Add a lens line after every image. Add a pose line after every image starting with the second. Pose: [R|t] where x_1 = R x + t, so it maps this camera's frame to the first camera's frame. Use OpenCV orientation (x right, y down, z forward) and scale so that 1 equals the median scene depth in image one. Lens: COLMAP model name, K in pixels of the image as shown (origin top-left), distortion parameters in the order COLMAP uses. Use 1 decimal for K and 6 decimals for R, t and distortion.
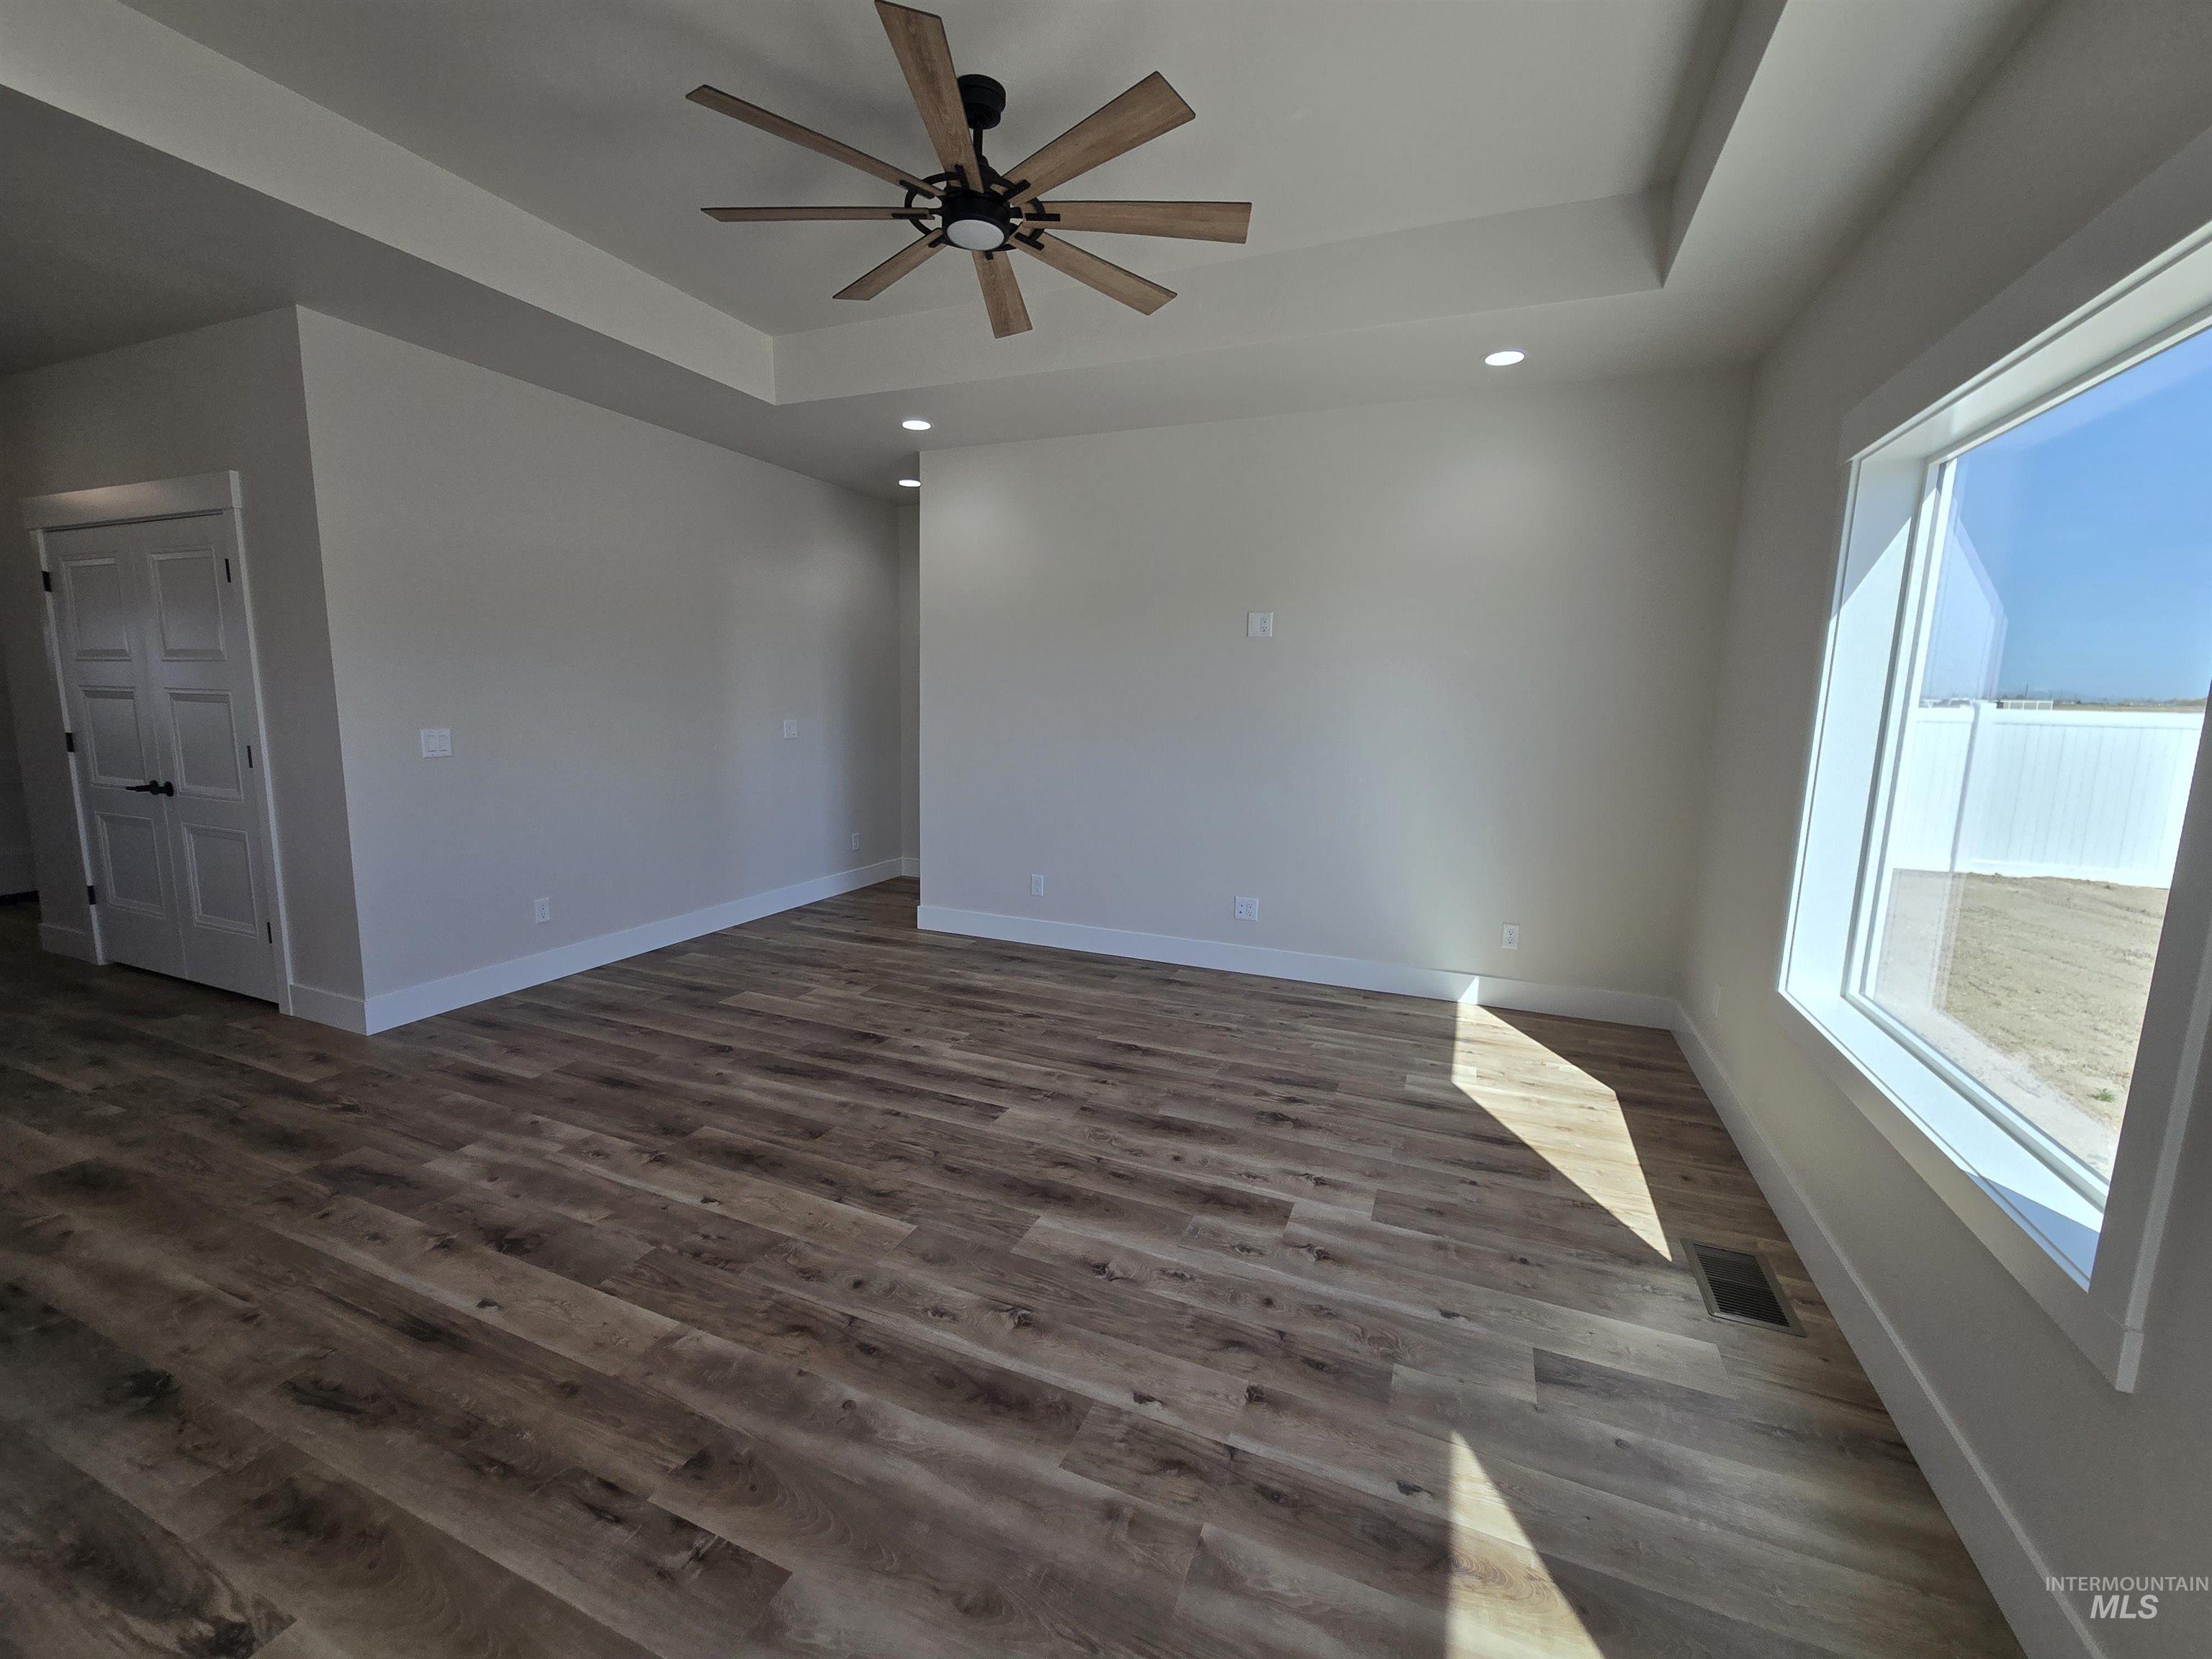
lens RADIAL K [[907.4, 0, 1095.5], [0, 907.4, 845.6], [0, 0, 1]] dist [0.000187, -0.000520]
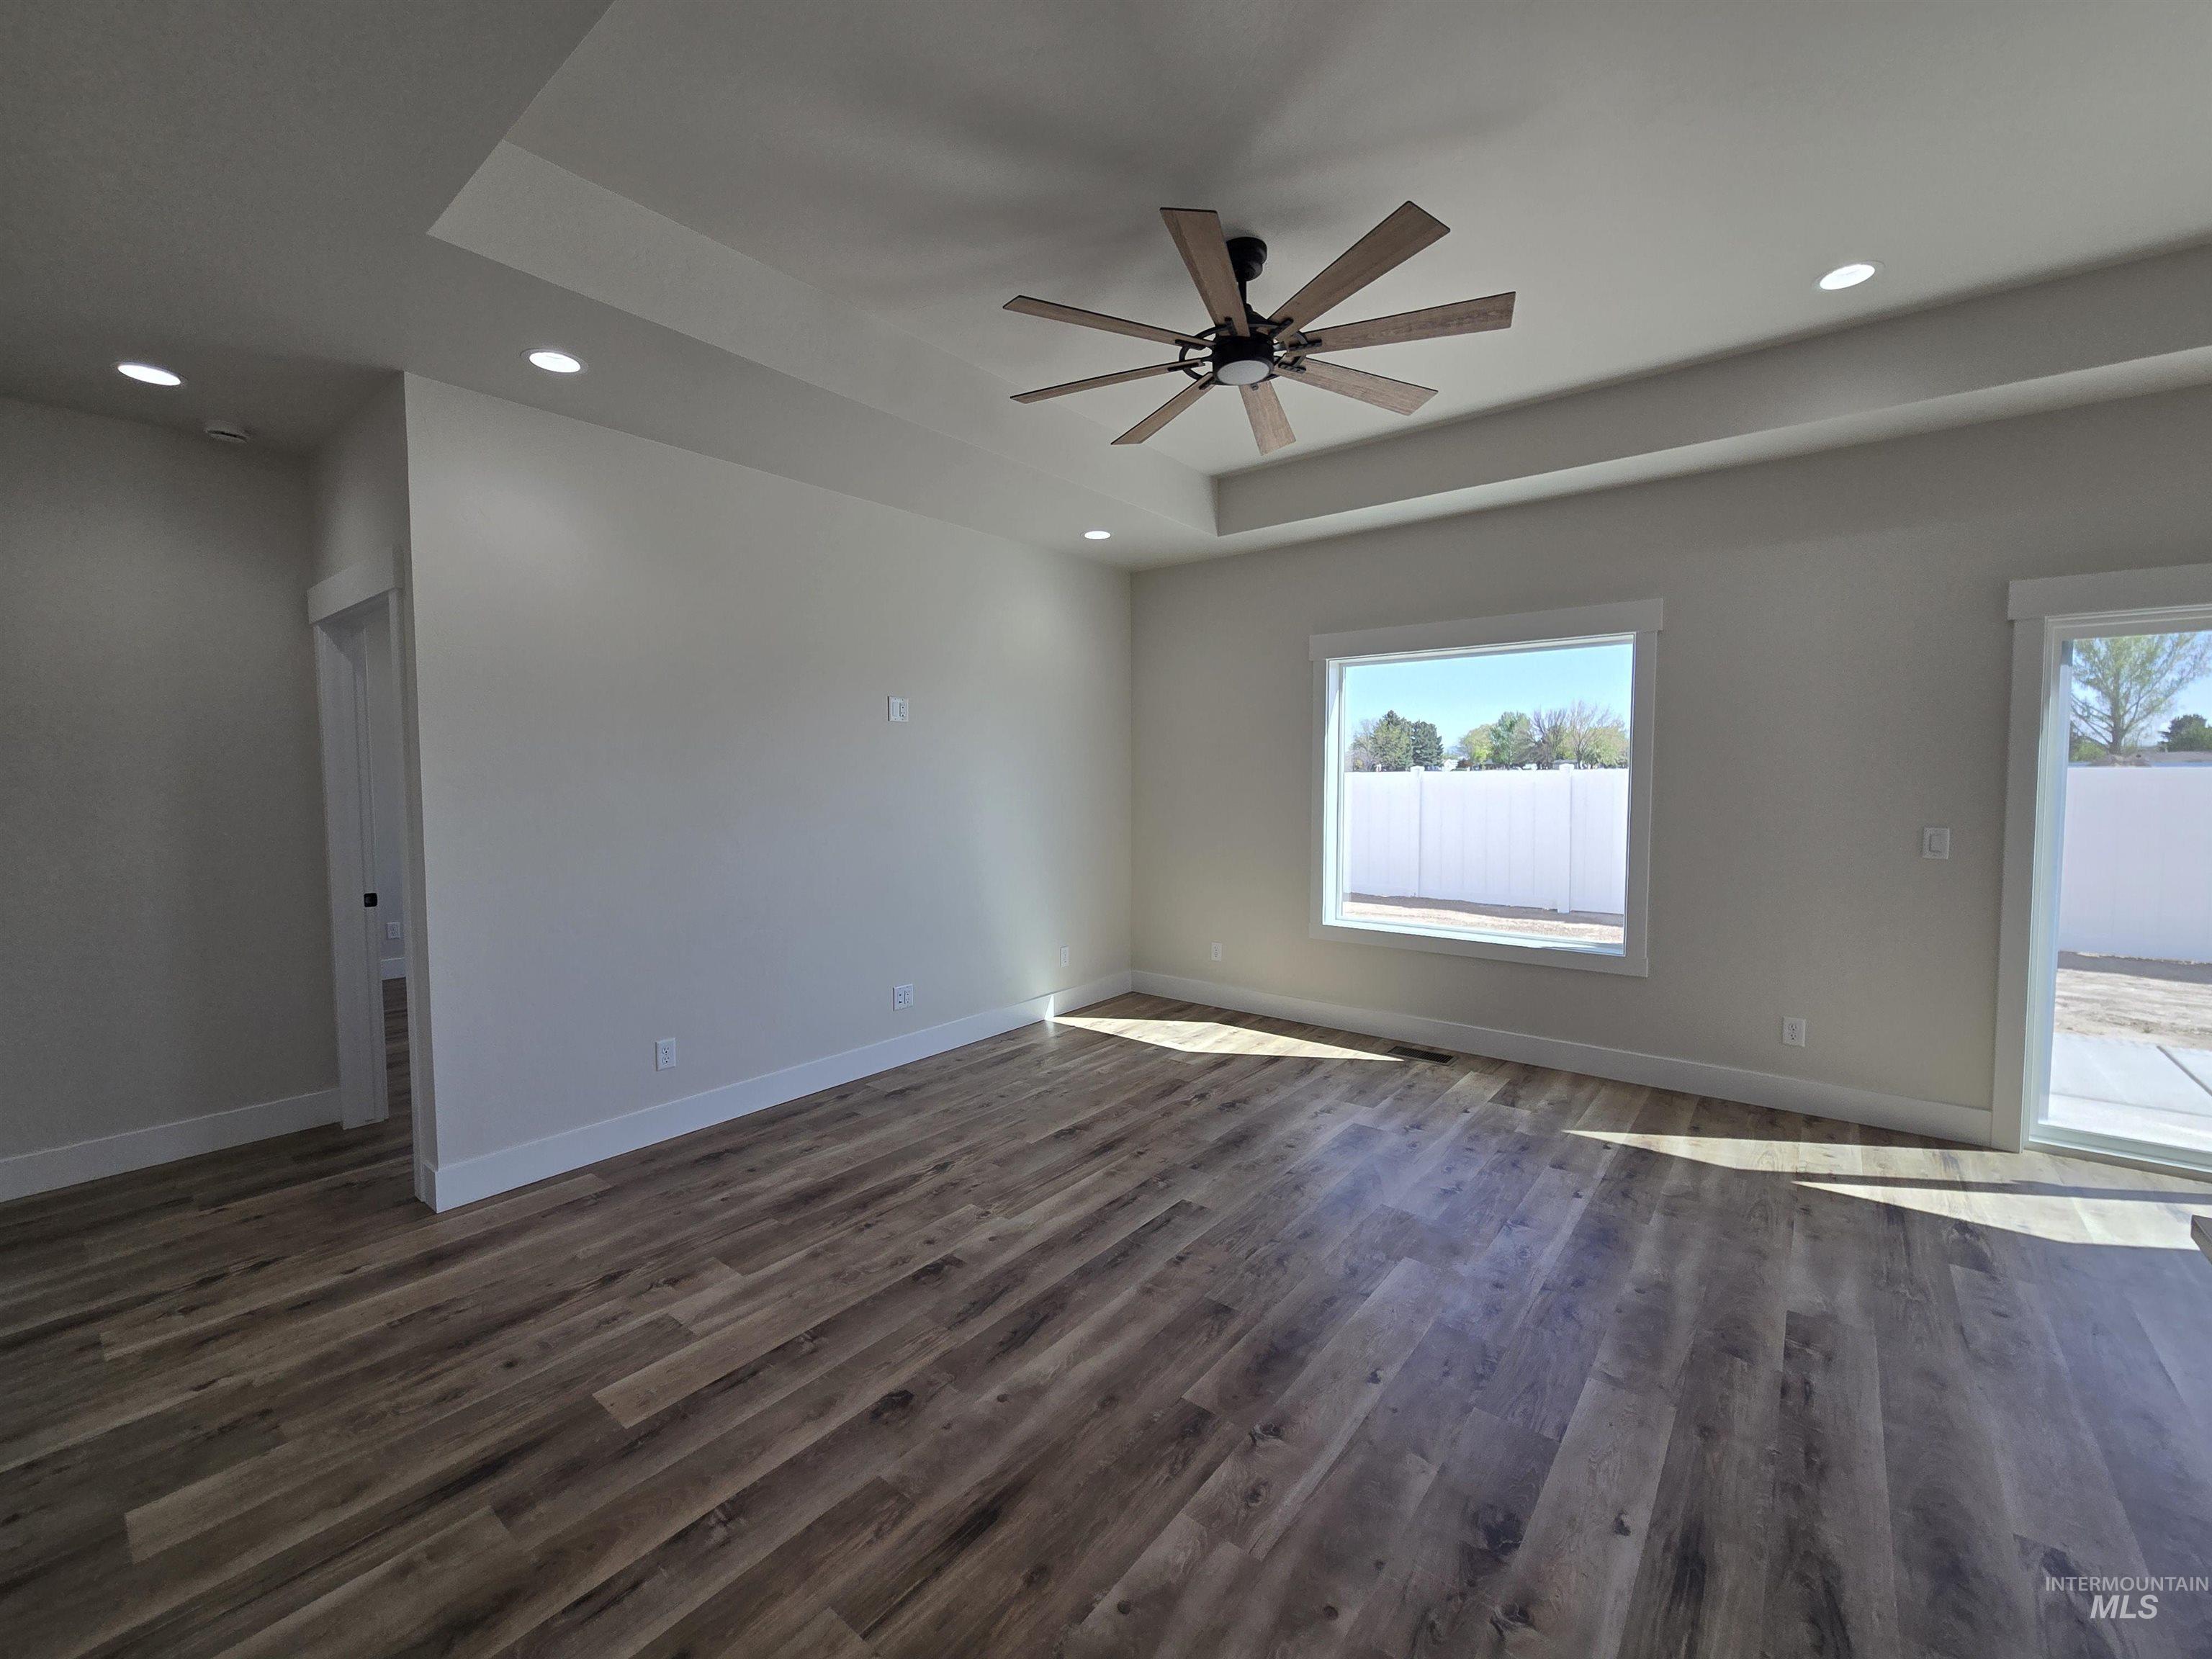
lens RADIAL K [[907.4, 0, 1096.3], [0, 907.4, 832.8], [0, 0, 1]] dist [0.000187, -0.000520]
pose [[0.272068, -0.082094, 0.958770, -1.003430], [0.166517, 0.985340, 0.037117, -0.151275], [-0.947761, 0.149553, 0.281750, 0.730190]]
